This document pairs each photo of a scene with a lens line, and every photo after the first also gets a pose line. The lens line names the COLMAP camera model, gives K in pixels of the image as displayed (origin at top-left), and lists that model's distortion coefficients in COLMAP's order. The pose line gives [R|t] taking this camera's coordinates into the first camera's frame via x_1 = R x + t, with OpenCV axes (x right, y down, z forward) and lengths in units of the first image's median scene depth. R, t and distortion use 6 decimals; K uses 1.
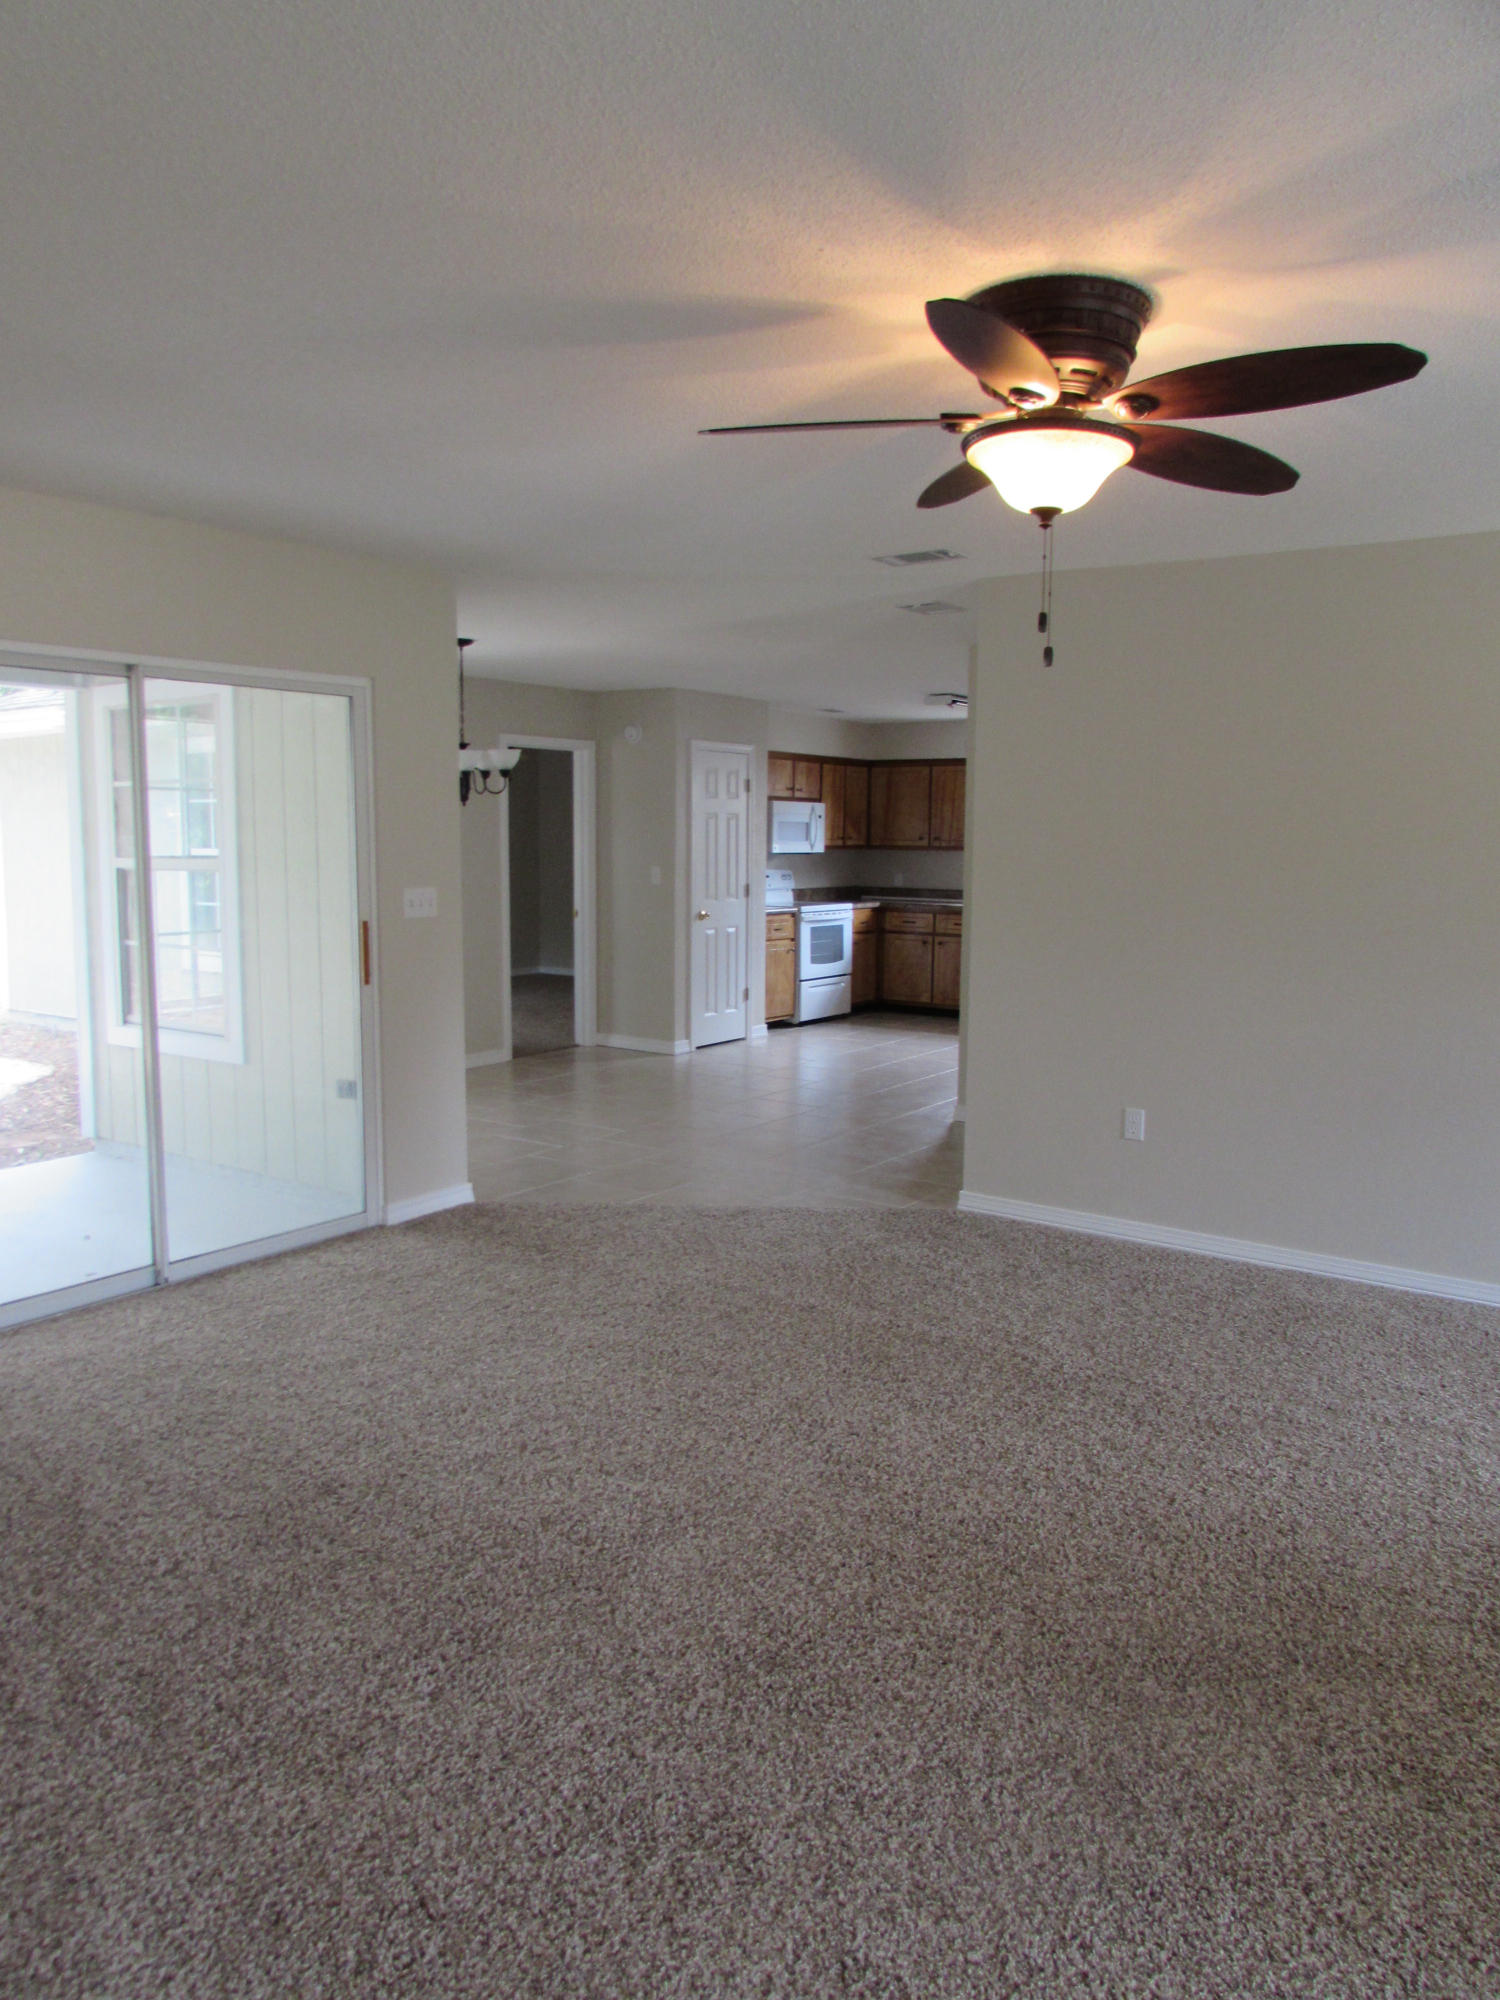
lens RADIAL K [[1414.8, 0, 740.0], [0, 1414.8, 1002.9], [0, 0, 1]] dist [-0.043326, 0.021195]
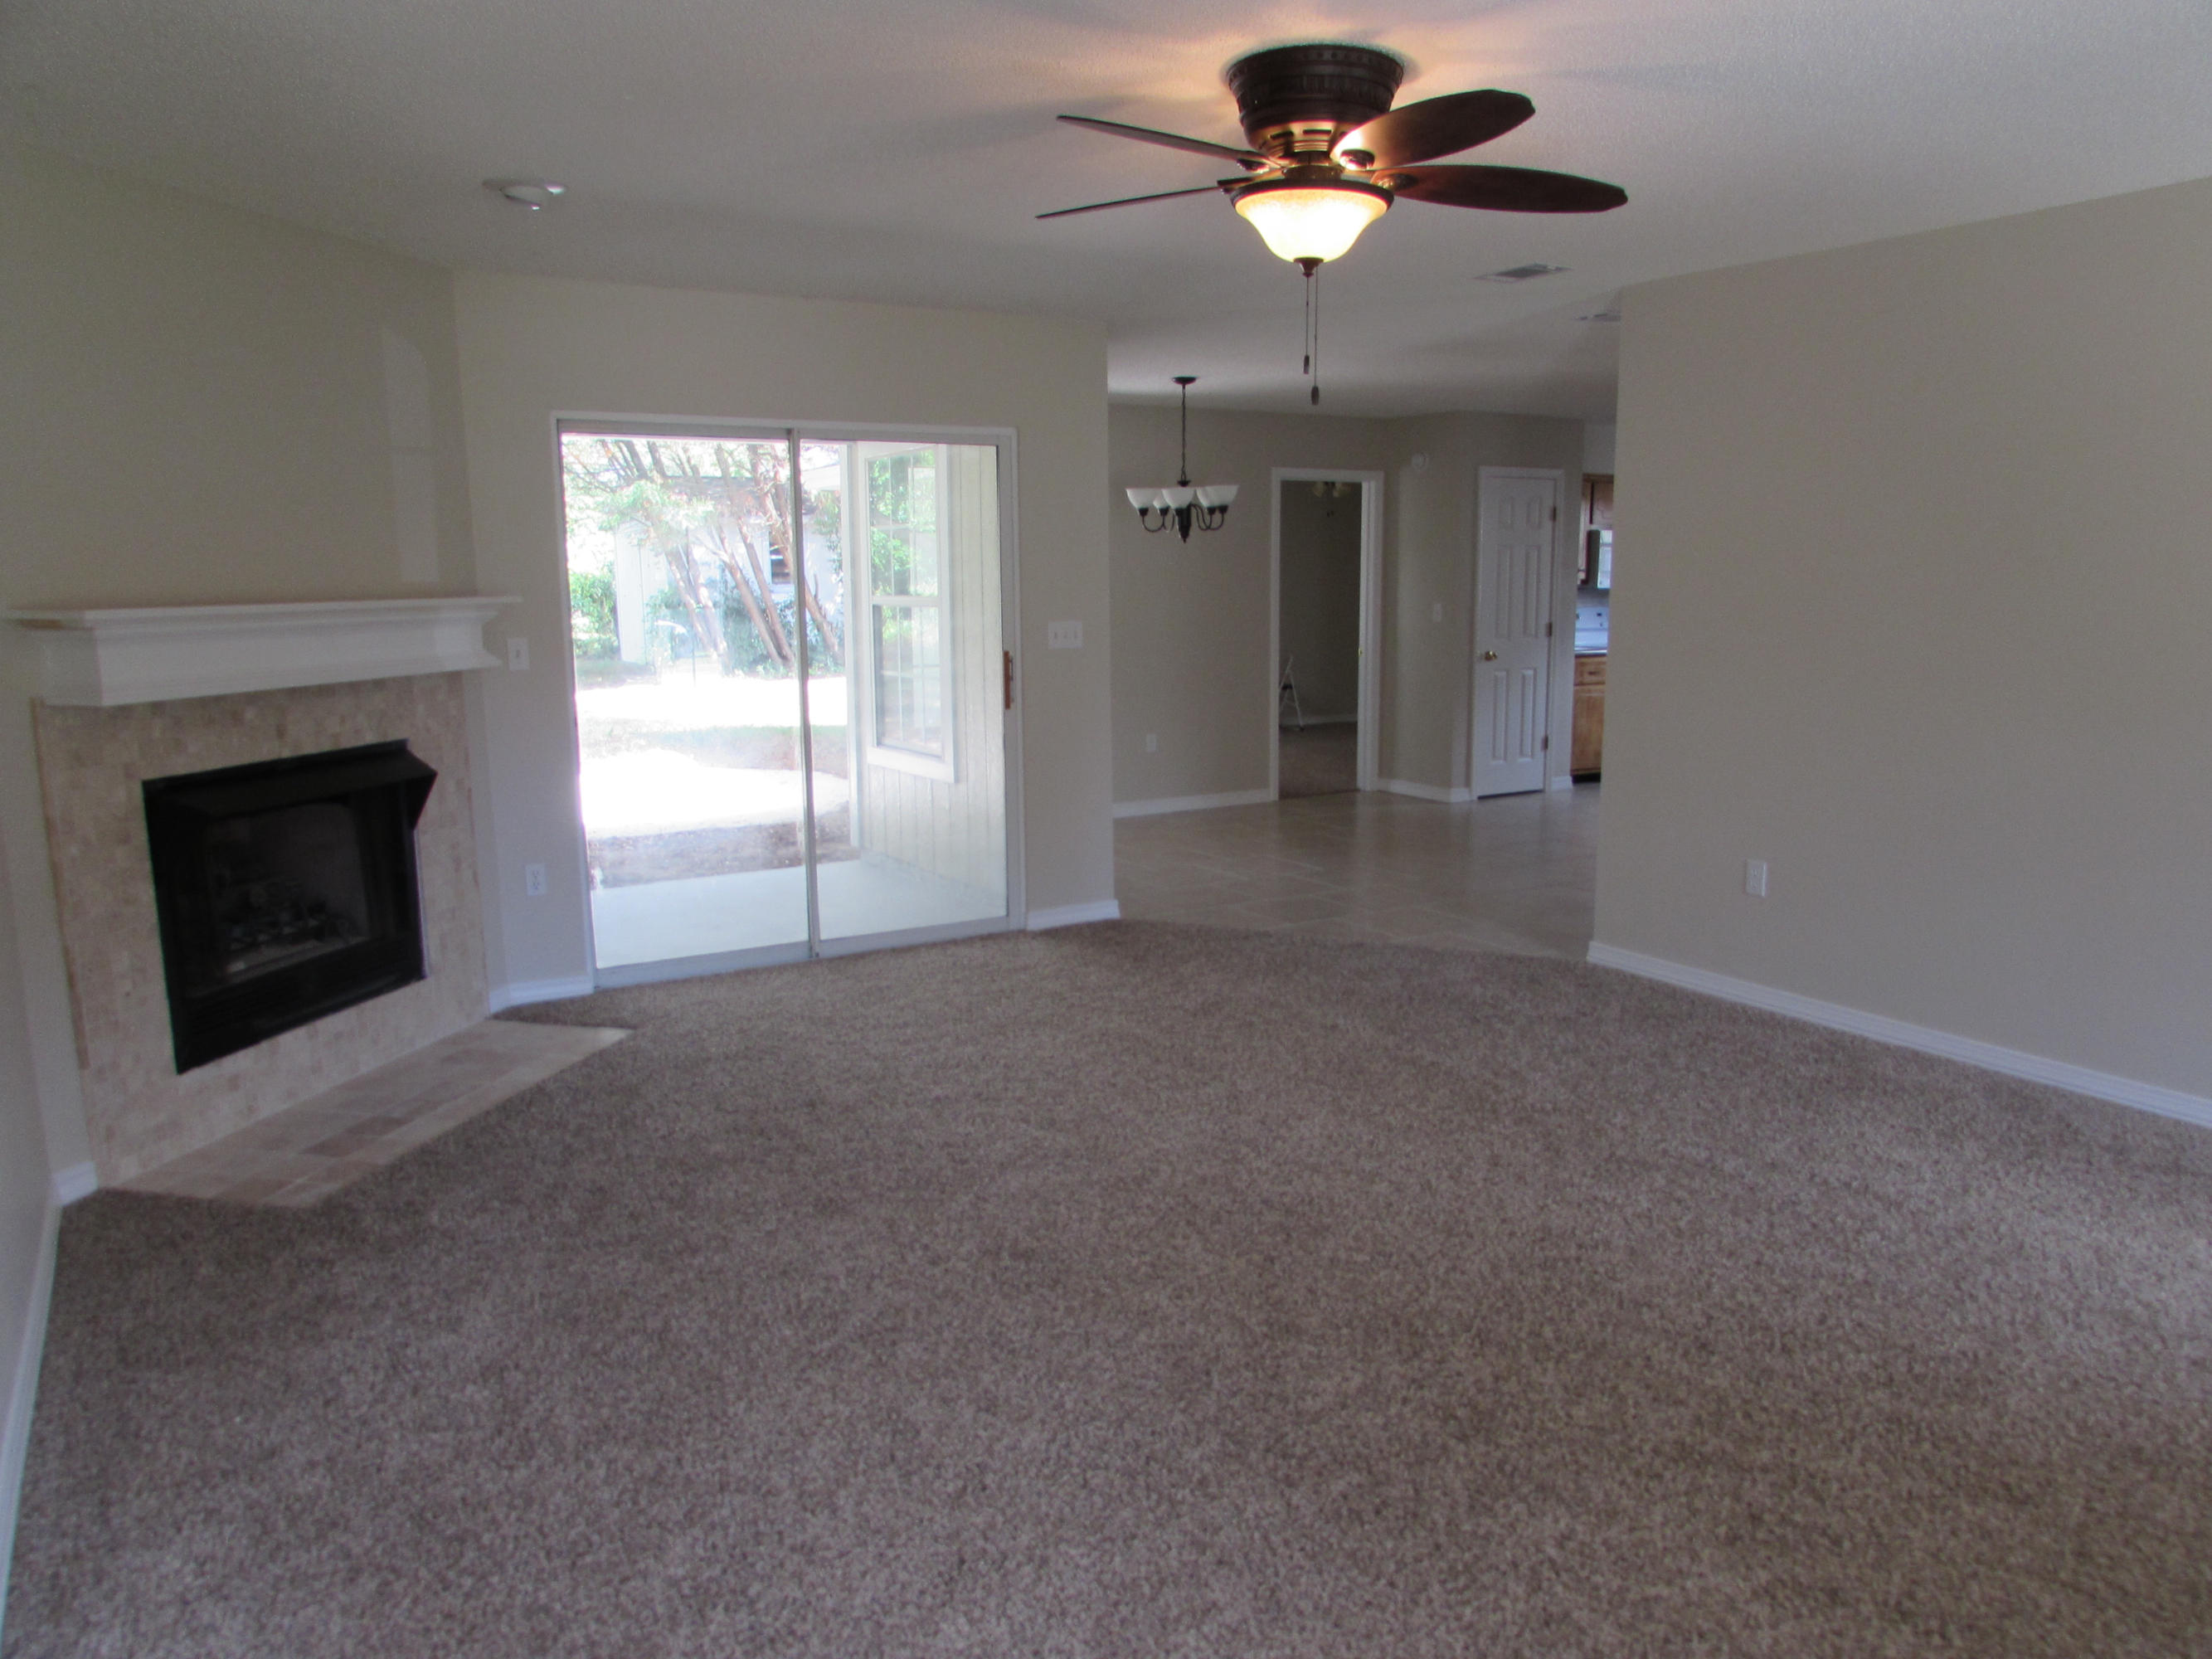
lens RADIAL K [[1564.8, 0, 1119.3], [0, 1564.8, 837.2], [0, 0, 1]] dist [-0.043326, 0.021195]
pose [[0.921617, 0.049722, -0.384902, 0.297504], [-0.030952, 0.998017, 0.054813, 0.017640], [0.386864, -0.038603, 0.921328, -0.095504]]
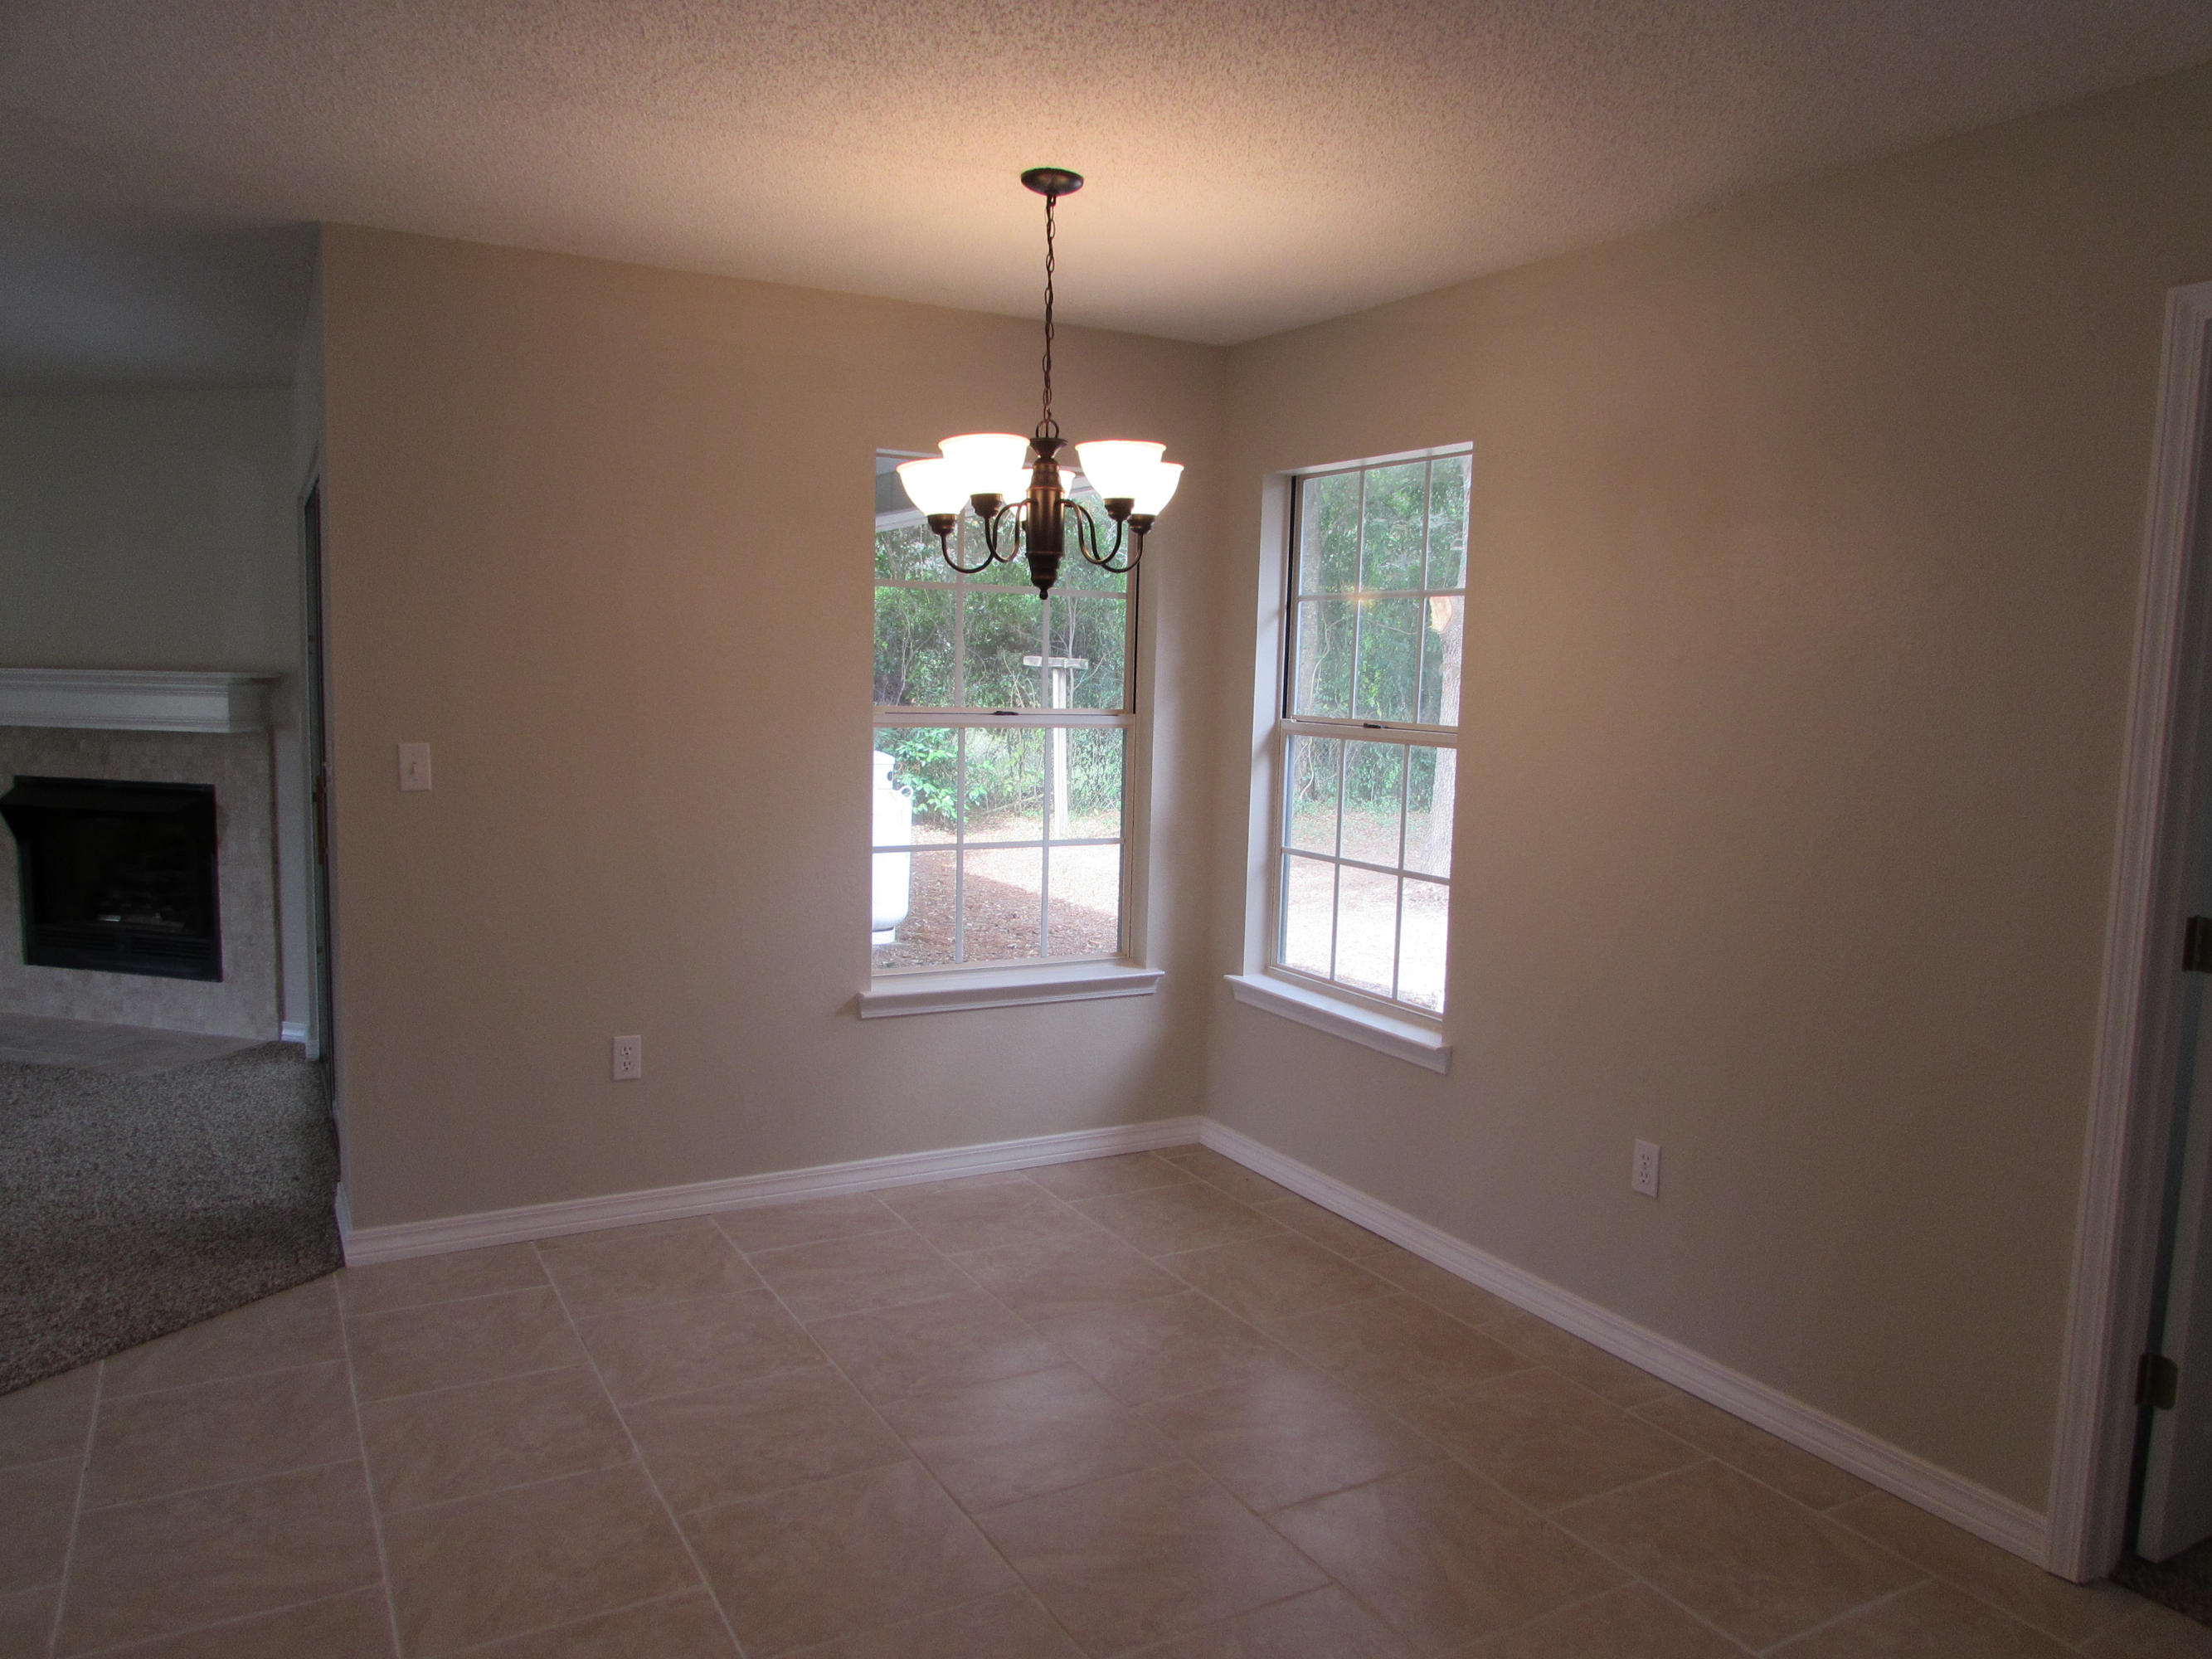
lens RADIAL K [[1564.8, 0, 1111.5], [0, 1564.8, 825.6], [0, 0, 1]] dist [-0.043326, 0.021195]
pose [[-0.426350, 0.073069, -0.901602, 0.289372], [-0.131495, 0.981138, 0.141696, -0.205763], [0.894949, 0.178968, -0.408700, 1.741257]]
